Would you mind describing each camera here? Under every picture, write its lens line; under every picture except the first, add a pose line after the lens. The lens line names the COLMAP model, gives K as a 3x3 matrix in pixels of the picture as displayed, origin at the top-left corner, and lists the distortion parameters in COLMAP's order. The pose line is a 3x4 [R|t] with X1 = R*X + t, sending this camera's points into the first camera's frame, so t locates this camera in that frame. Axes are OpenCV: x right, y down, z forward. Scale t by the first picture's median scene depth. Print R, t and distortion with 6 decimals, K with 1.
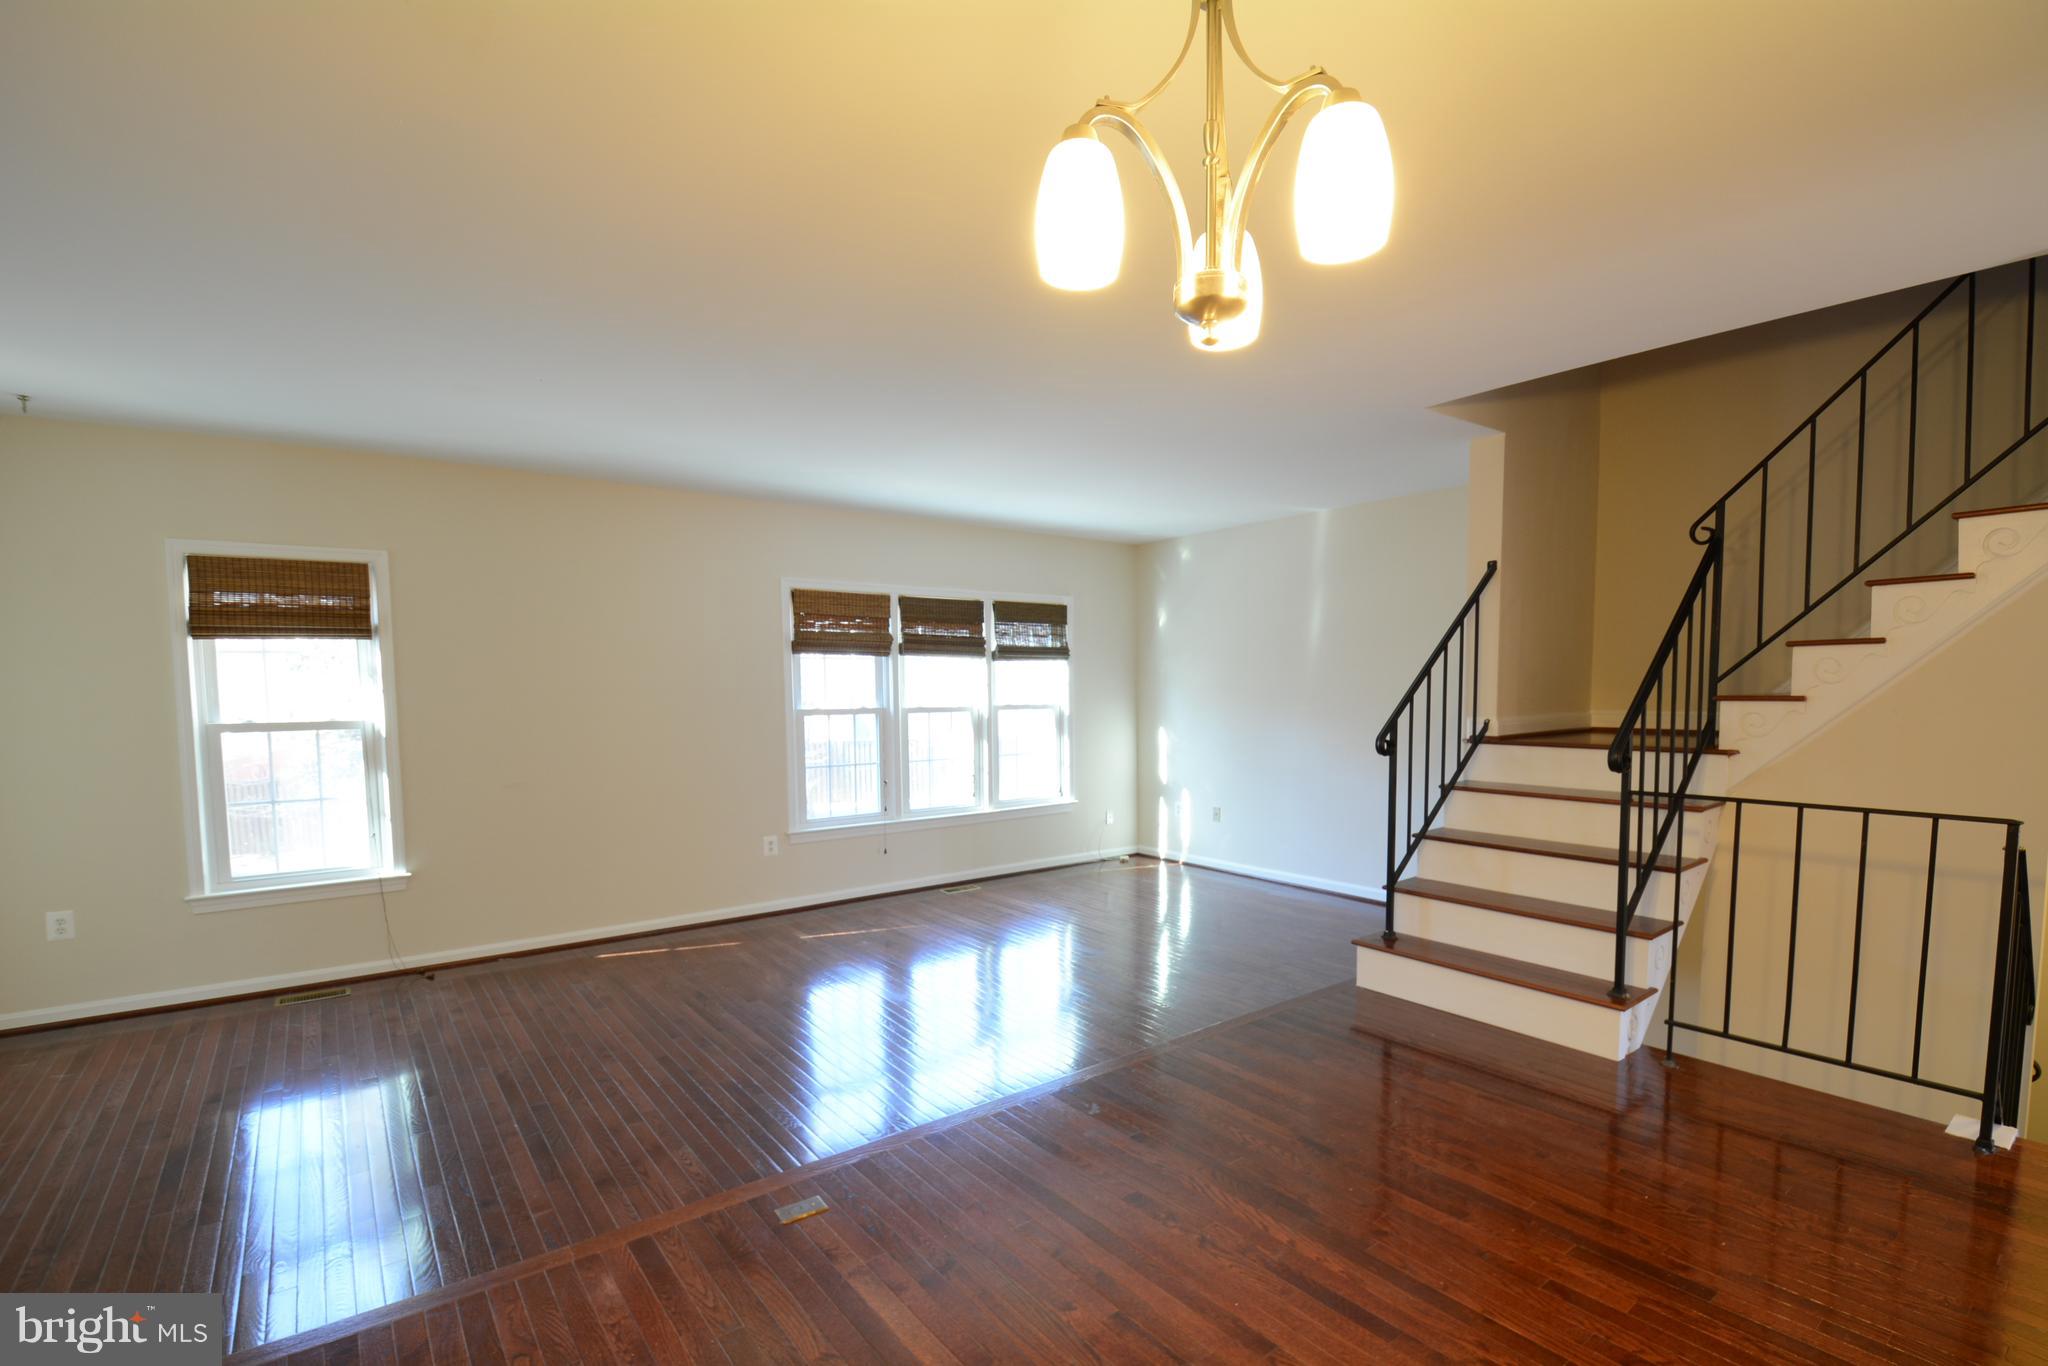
lens RADIAL K [[931.3, 0, 1048.0], [0, 931.3, 752.0], [0, 0, 1]] dist [0.018912, -0.024950]
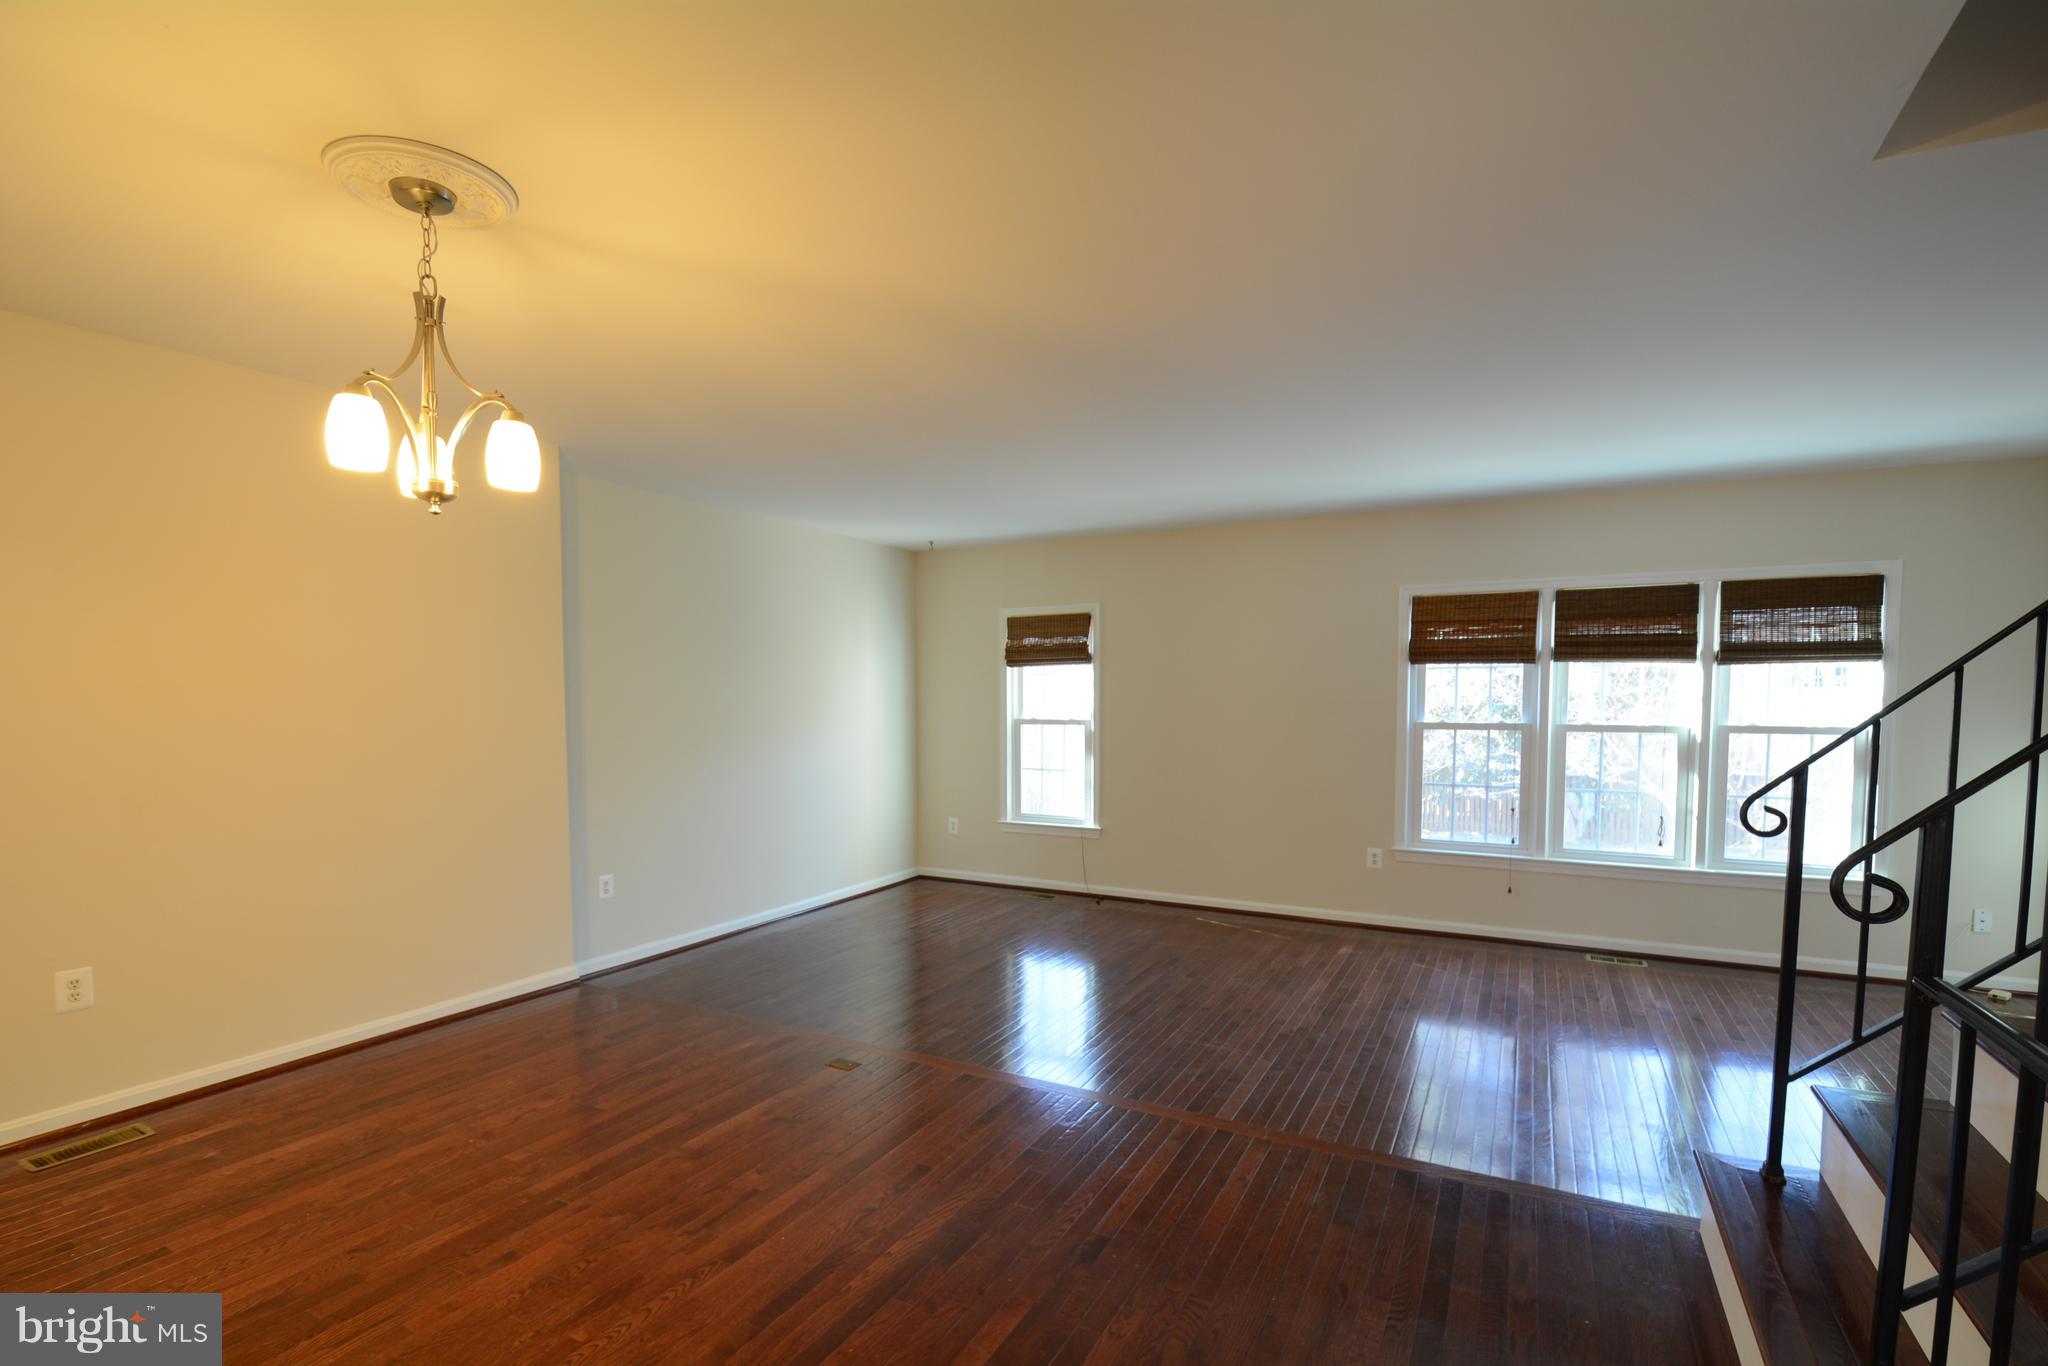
lens RADIAL K [[931.3, 0, 1048.0], [0, 931.3, 752.0], [0, 0, 1]] dist [0.018912, -0.024950]
pose [[0.415311, 0.060043, -0.907696, 0.418859], [-0.067609, 0.997097, 0.035022, -0.021842], [0.907164, 0.046823, 0.418165, 0.243966]]
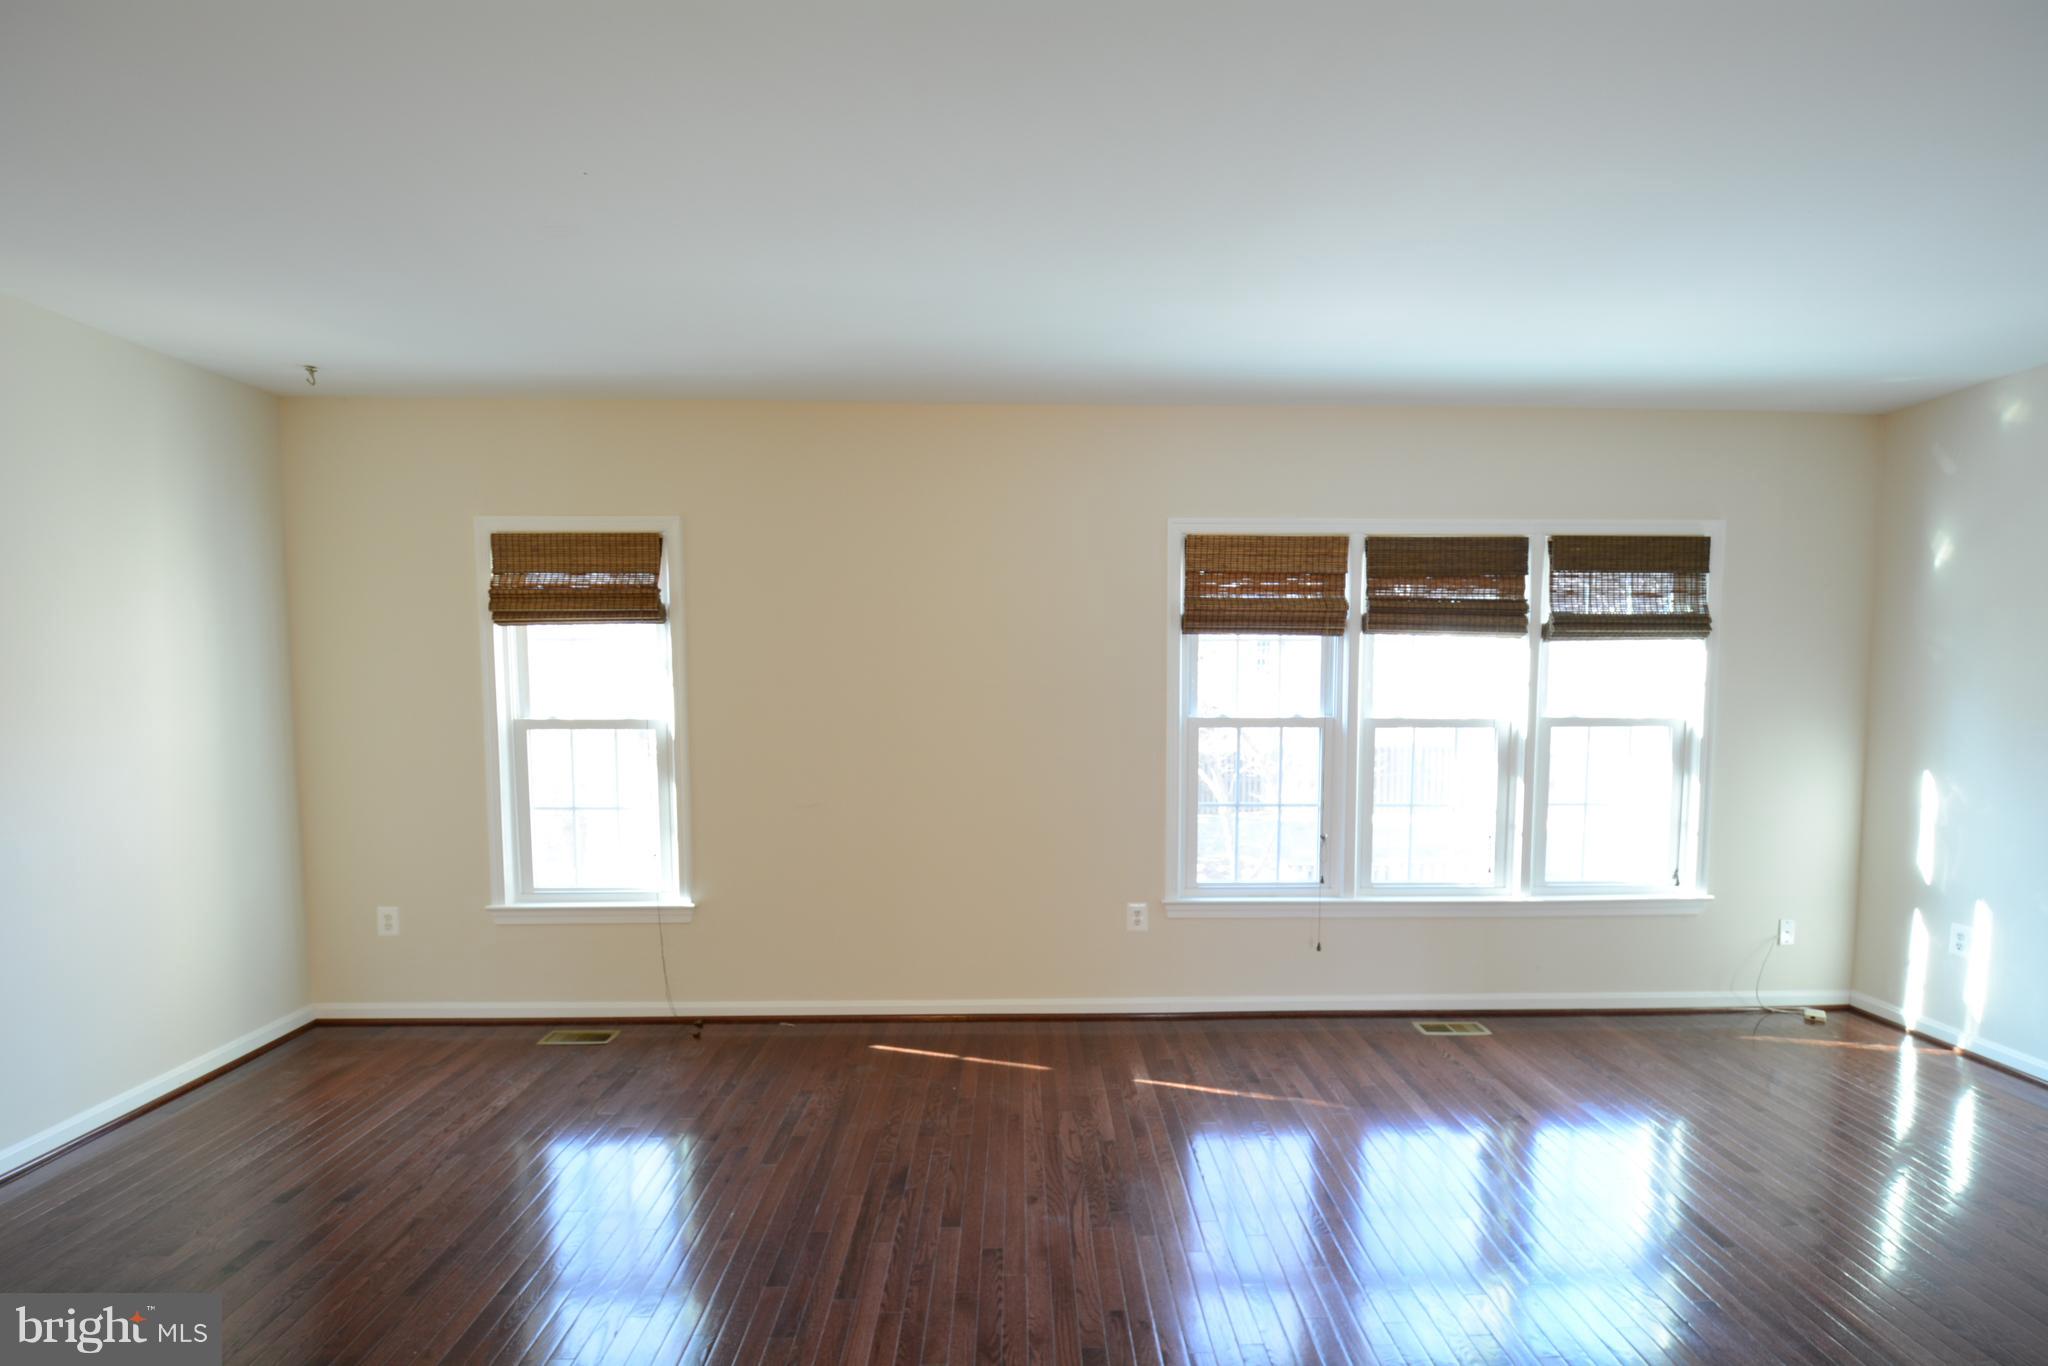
lens RADIAL K [[931.3, 0, 1048.0], [0, 931.3, 752.0], [0, 0, 1]] dist [0.018912, -0.024950]
pose [[0.806228, 0.053419, -0.589188, 0.040836], [-0.048535, 0.998530, 0.024119, -0.030351], [0.589611, 0.009150, 0.807636, 0.380448]]
